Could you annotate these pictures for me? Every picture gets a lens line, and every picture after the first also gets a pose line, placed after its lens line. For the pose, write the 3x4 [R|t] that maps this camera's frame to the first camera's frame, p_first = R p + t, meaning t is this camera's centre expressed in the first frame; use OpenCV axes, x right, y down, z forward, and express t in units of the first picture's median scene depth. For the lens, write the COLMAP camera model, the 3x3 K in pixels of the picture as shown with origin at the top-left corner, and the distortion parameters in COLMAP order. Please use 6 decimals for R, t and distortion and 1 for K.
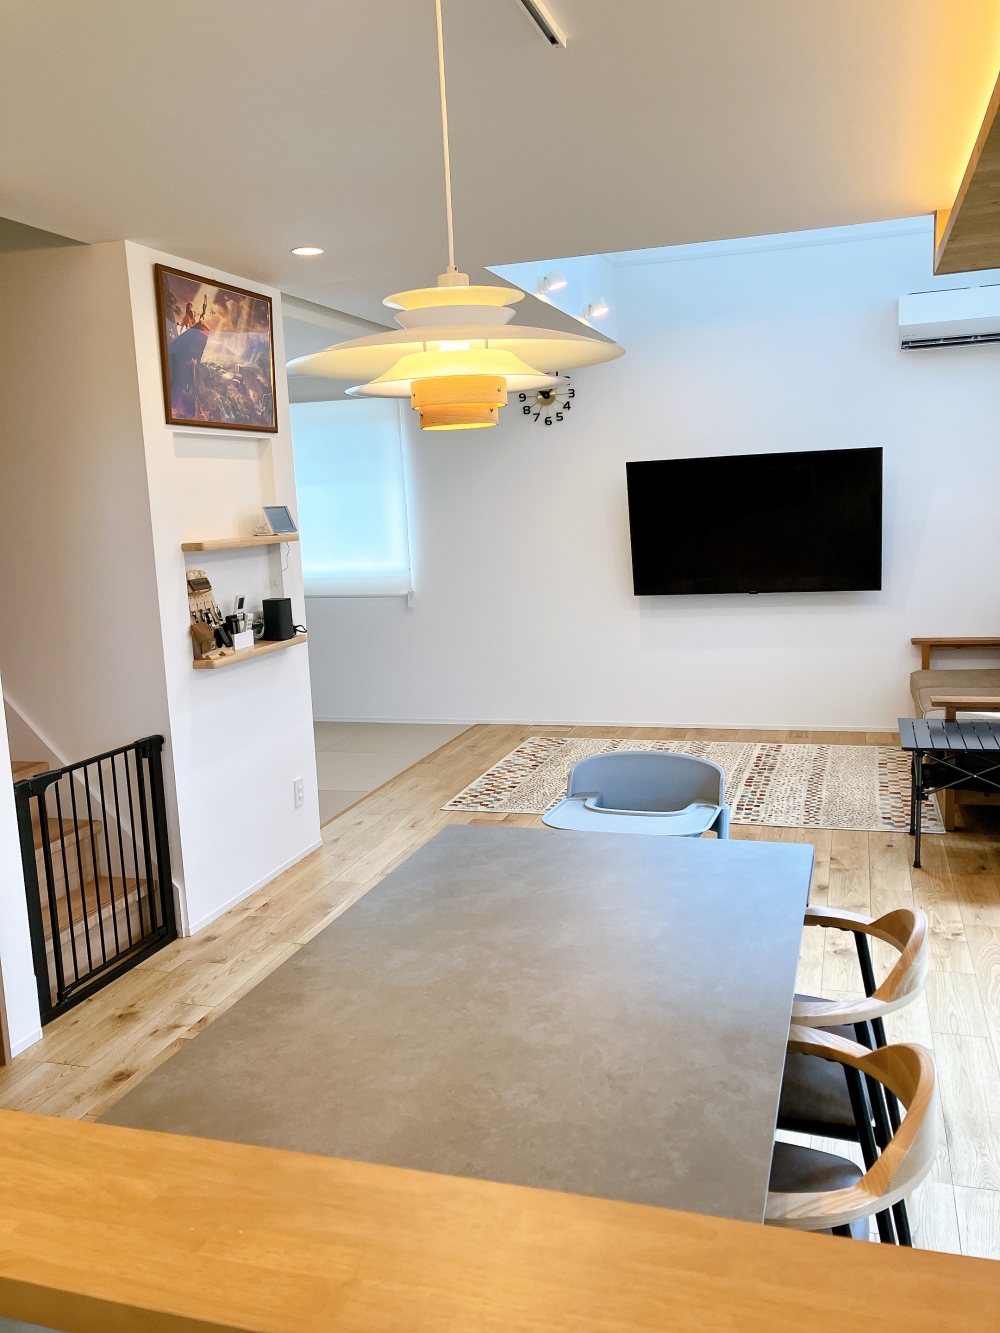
lens RADIAL K [[1099.2, 0, 510.4], [0, 1099.2, 671.1], [0, 0, 1]] dist [0.047408, -0.059929]
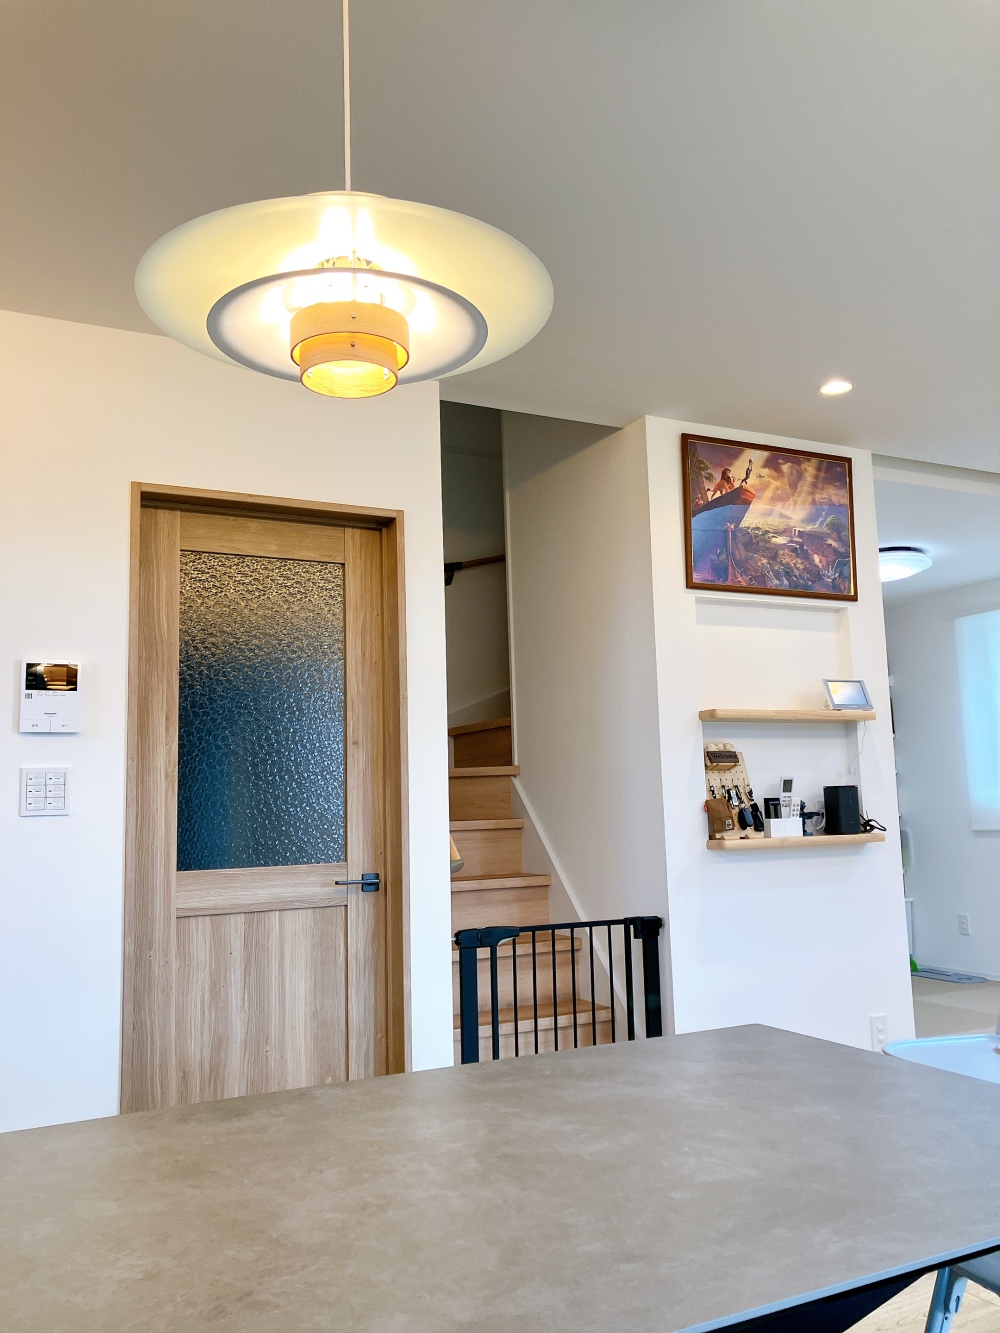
lens RADIAL K [[1099.2, 0, 501.4], [0, 1099.2, 675.8], [0, 0, 1]] dist [0.047408, -0.059929]
pose [[0.696219, -0.059237, -0.715381, 0.243463], [-0.118536, 0.973420, -0.195965, 0.055105], [0.707975, 0.221233, 0.670692, 0.240040]]
